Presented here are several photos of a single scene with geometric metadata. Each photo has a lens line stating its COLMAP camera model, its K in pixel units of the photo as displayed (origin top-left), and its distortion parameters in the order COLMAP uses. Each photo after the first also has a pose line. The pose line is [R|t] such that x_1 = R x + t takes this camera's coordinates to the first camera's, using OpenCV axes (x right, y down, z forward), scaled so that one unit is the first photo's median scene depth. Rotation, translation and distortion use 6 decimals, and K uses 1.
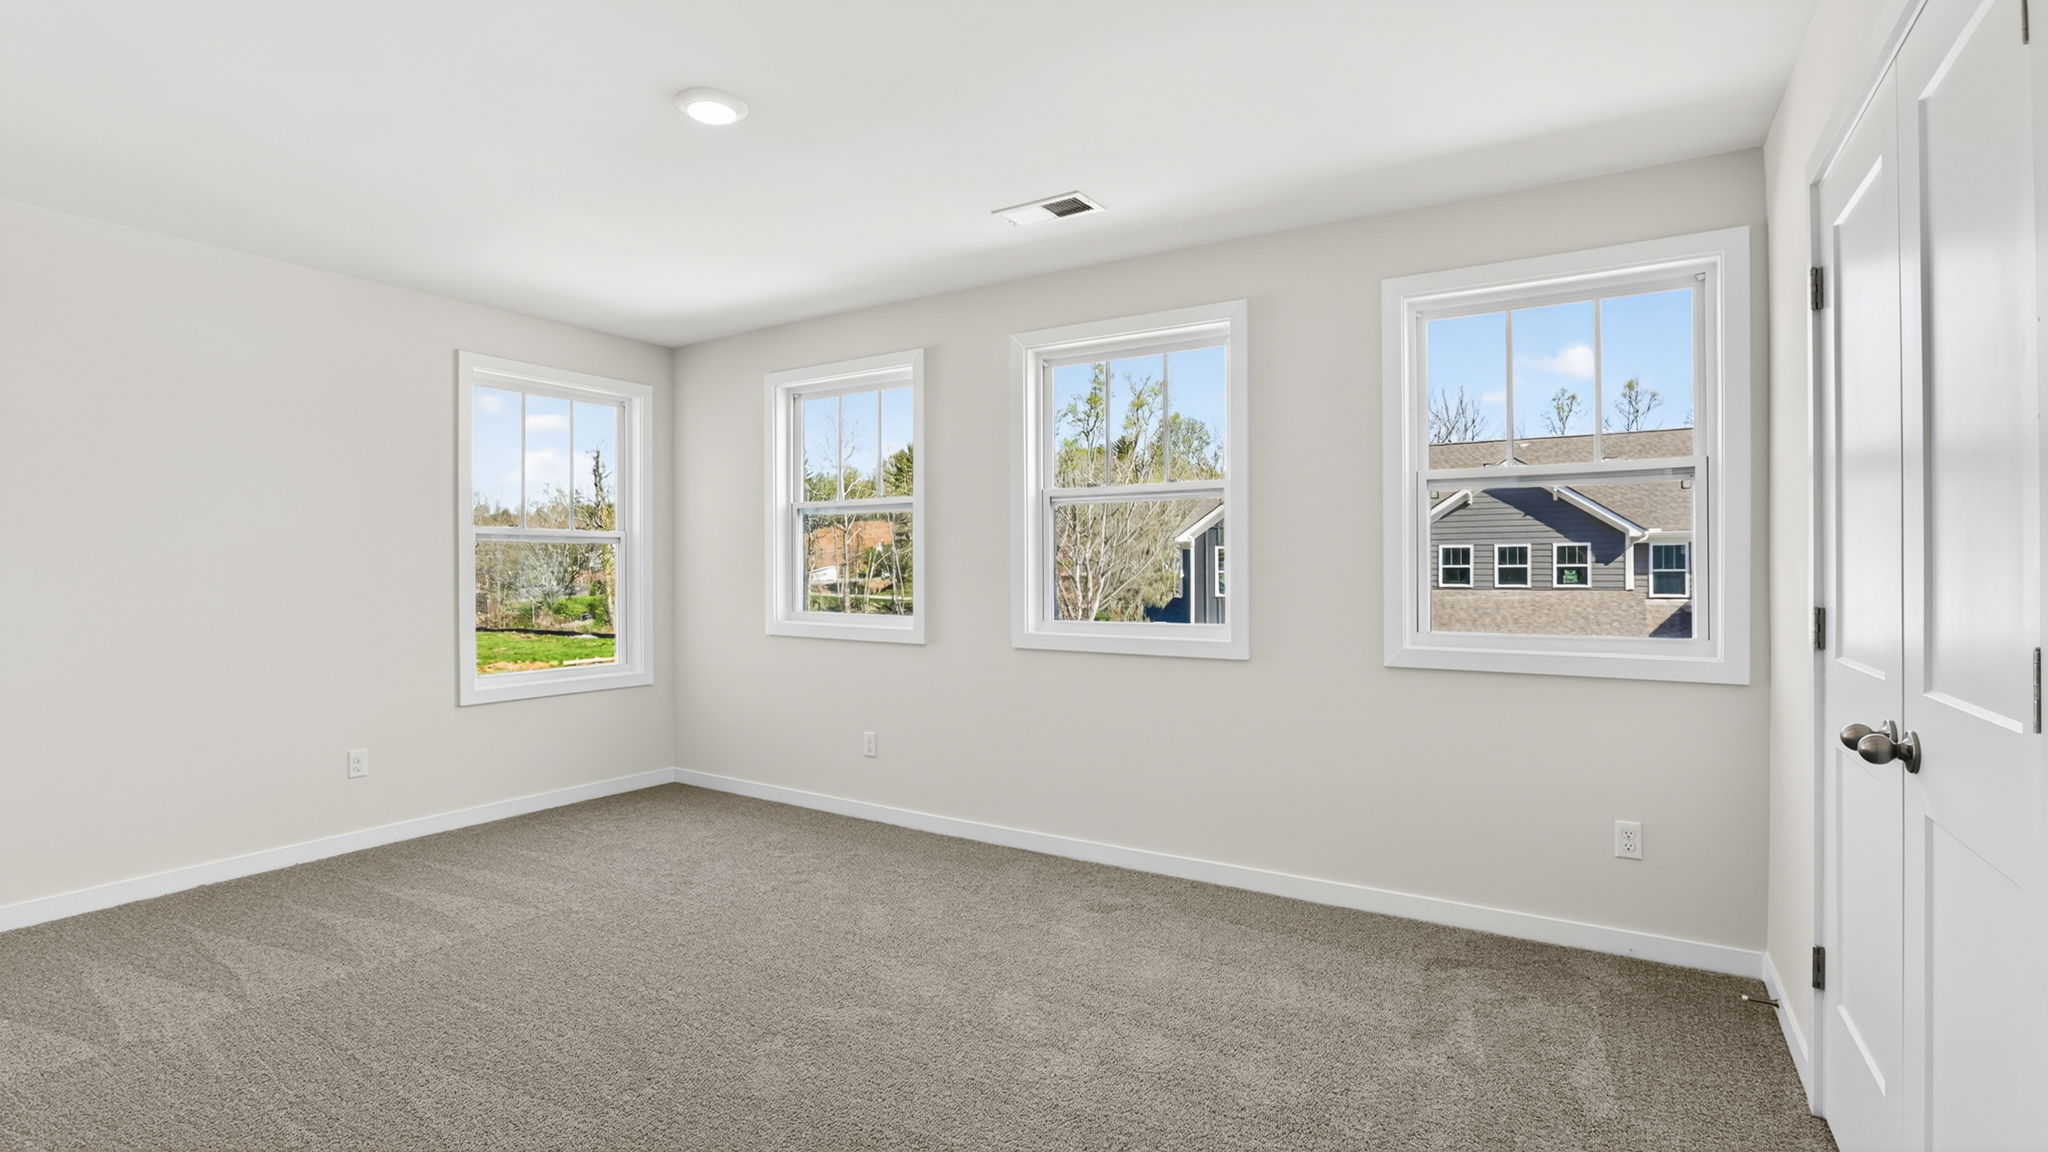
lens RADIAL K [[945.4, 0, 1022.6], [0, 945.4, 569.7], [0, 0, 1]] dist [-0.034820, 0.002755]
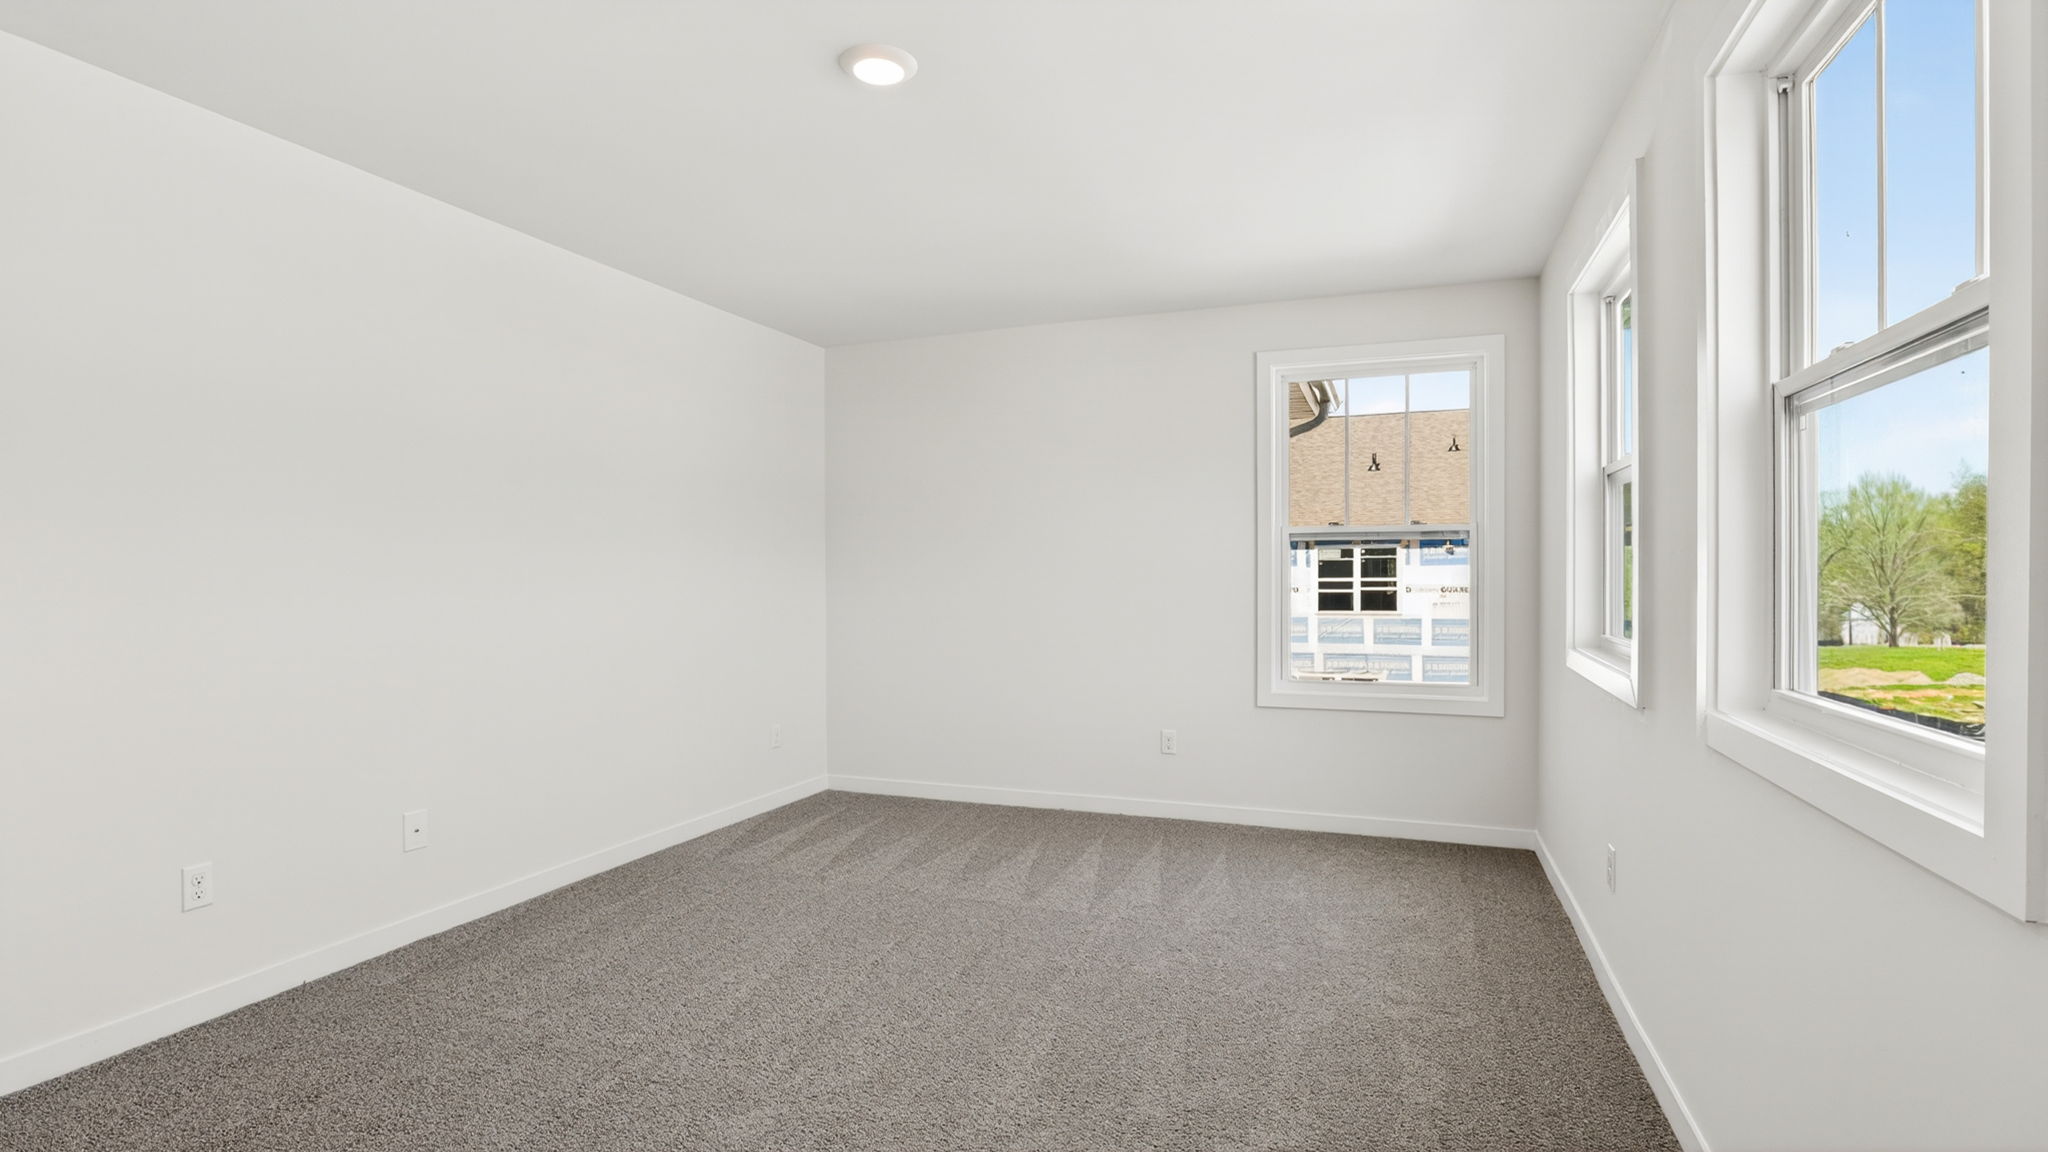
lens RADIAL K [[945.4, 0, 1026.3], [0, 945.4, 581.8], [0, 0, 1]] dist [-0.034820, 0.002755]
pose [[0.194250, 0.008654, -0.980914, 0.445882], [0.000906, 0.999959, 0.009001, 0.003586], [0.980952, -0.002637, 0.194235, 0.711639]]
